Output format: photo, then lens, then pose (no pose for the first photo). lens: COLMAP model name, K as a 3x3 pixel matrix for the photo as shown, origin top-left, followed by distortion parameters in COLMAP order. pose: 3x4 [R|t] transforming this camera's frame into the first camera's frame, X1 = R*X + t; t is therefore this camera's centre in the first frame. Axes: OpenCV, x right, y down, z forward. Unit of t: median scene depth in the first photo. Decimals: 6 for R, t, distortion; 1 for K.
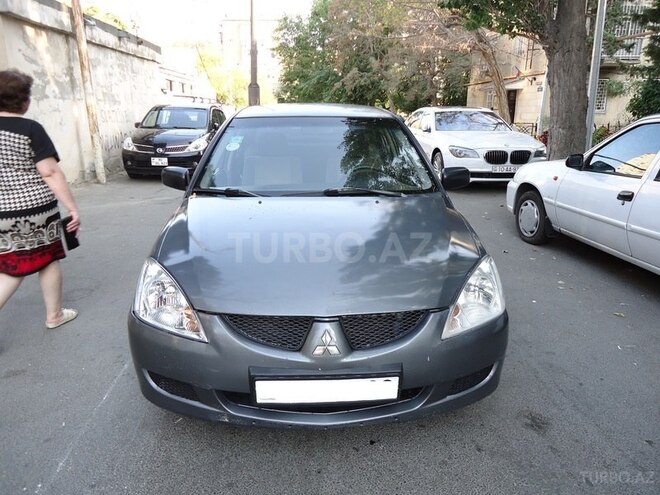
lens RADIAL K [[494.0, 0, 330.0], [0, 494.0, 247.5], [0, 0, 1]] dist [-0.007691, 0.006284]
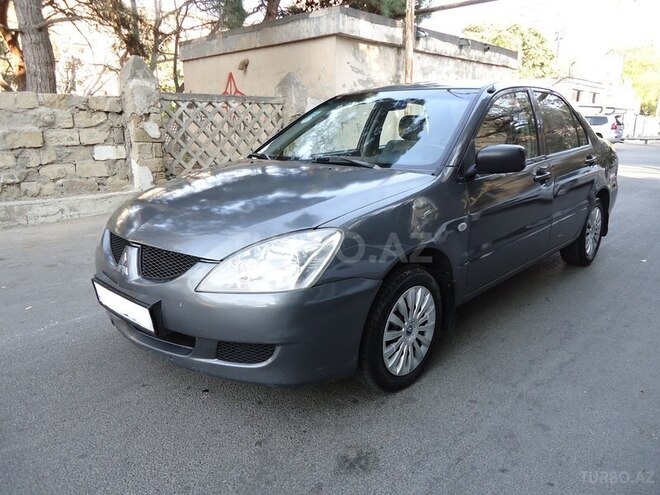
lens RADIAL K [[494.0, 0, 330.0], [0, 494.0, 247.5], [0, 0, 1]] dist [-0.007691, 0.006284]
pose [[0.679384, 0.172271, -0.713274, 0.265701], [-0.194970, 0.979490, 0.050862, 0.001411], [0.707407, 0.104512, 0.699037, 0.125509]]
